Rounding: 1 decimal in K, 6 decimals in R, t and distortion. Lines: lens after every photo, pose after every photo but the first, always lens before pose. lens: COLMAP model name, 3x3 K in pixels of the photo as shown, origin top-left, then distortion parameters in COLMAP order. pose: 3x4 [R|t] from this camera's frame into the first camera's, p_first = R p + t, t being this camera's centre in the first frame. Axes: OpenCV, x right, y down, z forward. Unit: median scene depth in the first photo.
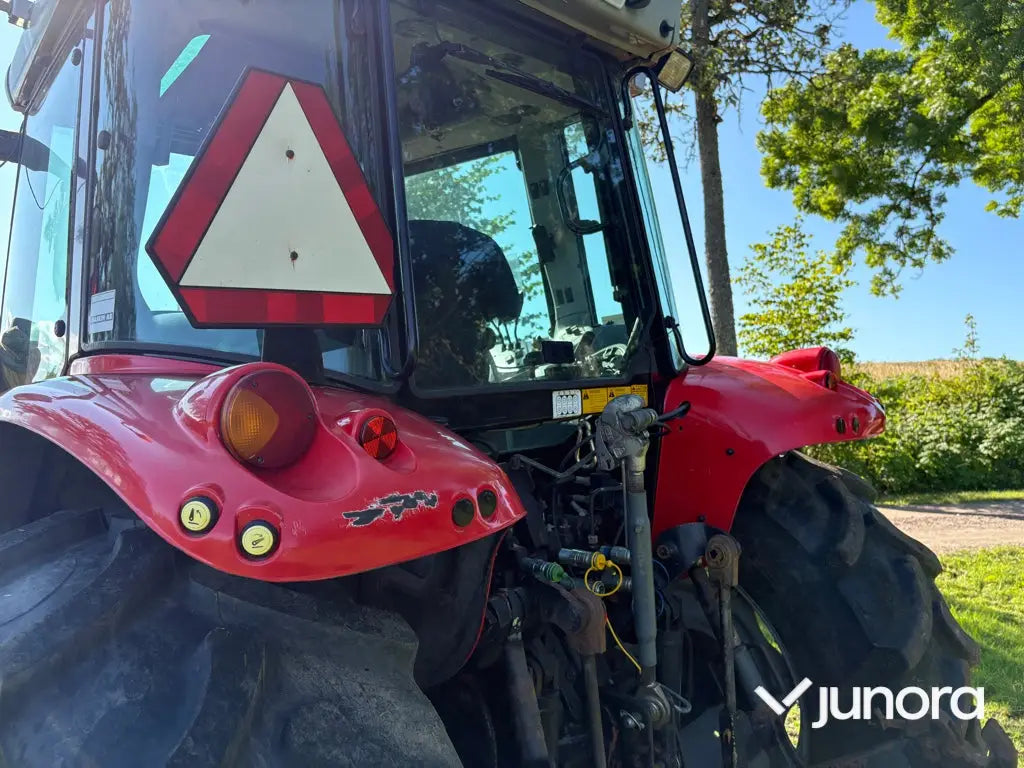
lens RADIAL K [[790.5, 0, 514.0], [0, 790.5, 396.7], [0, 0, 1]] dist [0.066132, -0.004246]
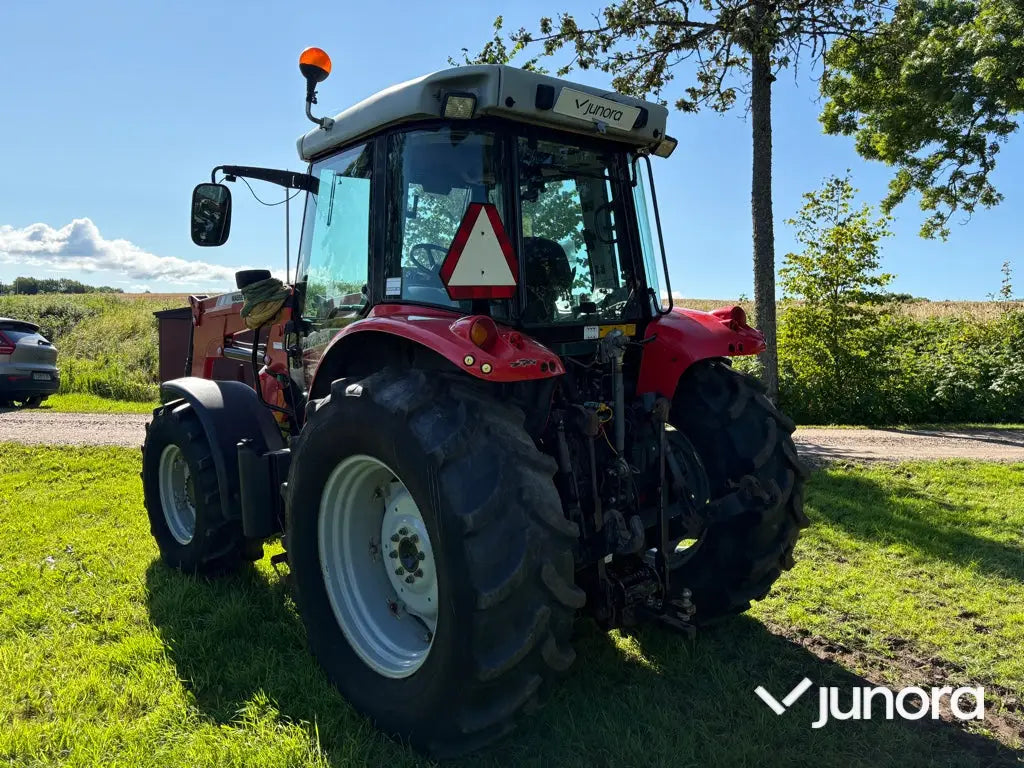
lens RADIAL K [[774.0, 0, 511.0], [0, 774.0, 399.4], [0, 0, 1]] dist [0.070238, -0.082604]
pose [[0.995793, 0.042560, -0.081150, 0.024331], [-0.034444, 0.994500, 0.098912, -0.008504], [0.084914, -0.095701, 0.991782, -0.867411]]
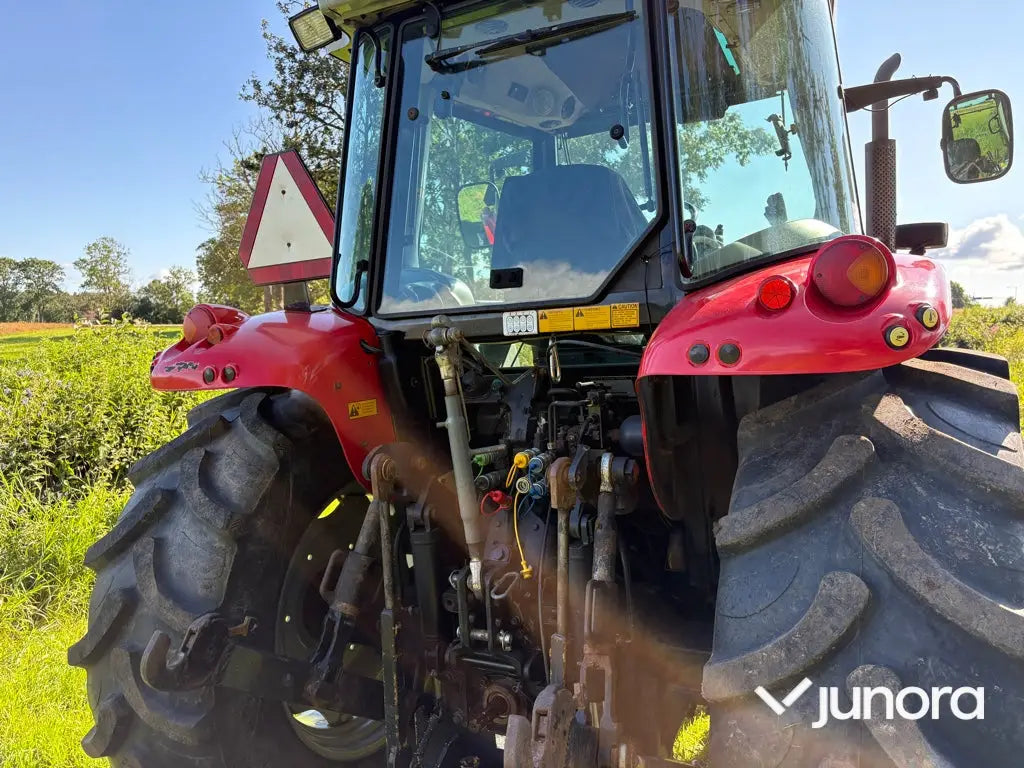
lens RADIAL K [[774.0, 0, 511.0], [0, 774.0, 399.4], [0, 0, 1]] dist [0.070238, -0.082604]
pose [[0.235512, 0.104036, -0.966287, 0.954151], [0.007695, 0.994023, 0.108898, -0.002746], [0.971841, -0.033083, 0.233304, 0.591627]]
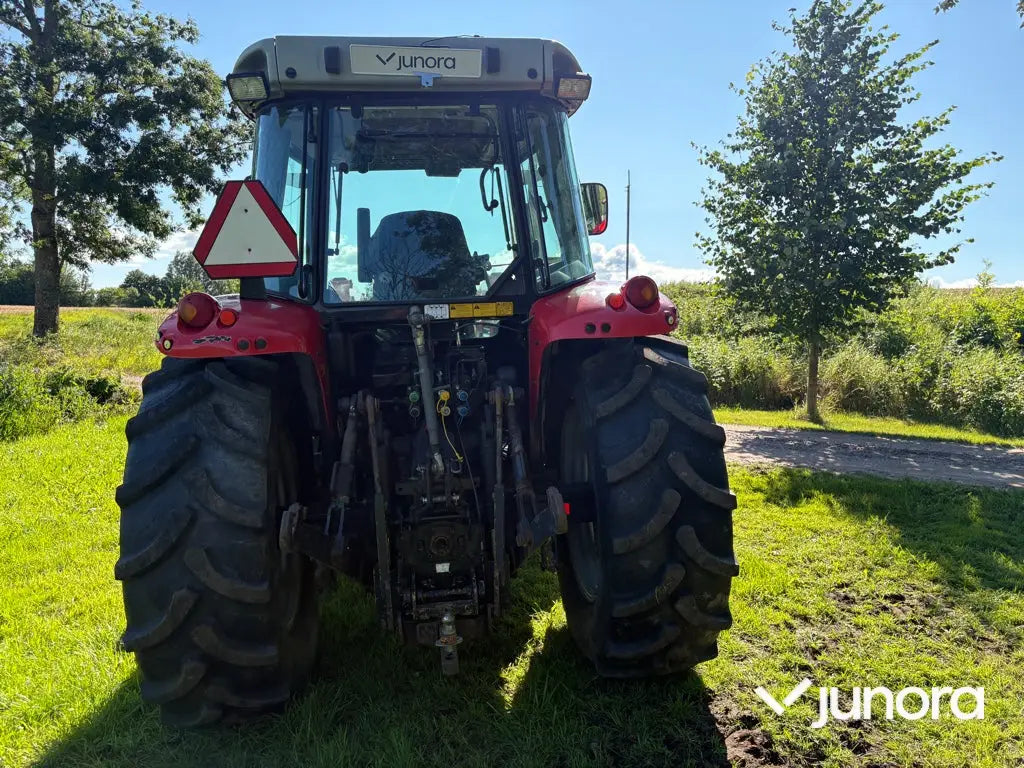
lens RADIAL K [[790.5, 0, 514.0], [0, 790.5, 396.7], [0, 0, 1]] dist [0.066132, -0.004246]
pose [[0.770079, 0.079633, -0.632959, 1.153234], [-0.014153, 0.994067, 0.107845, 0.003429], [0.637792, -0.074091, 0.766637, -0.269962]]
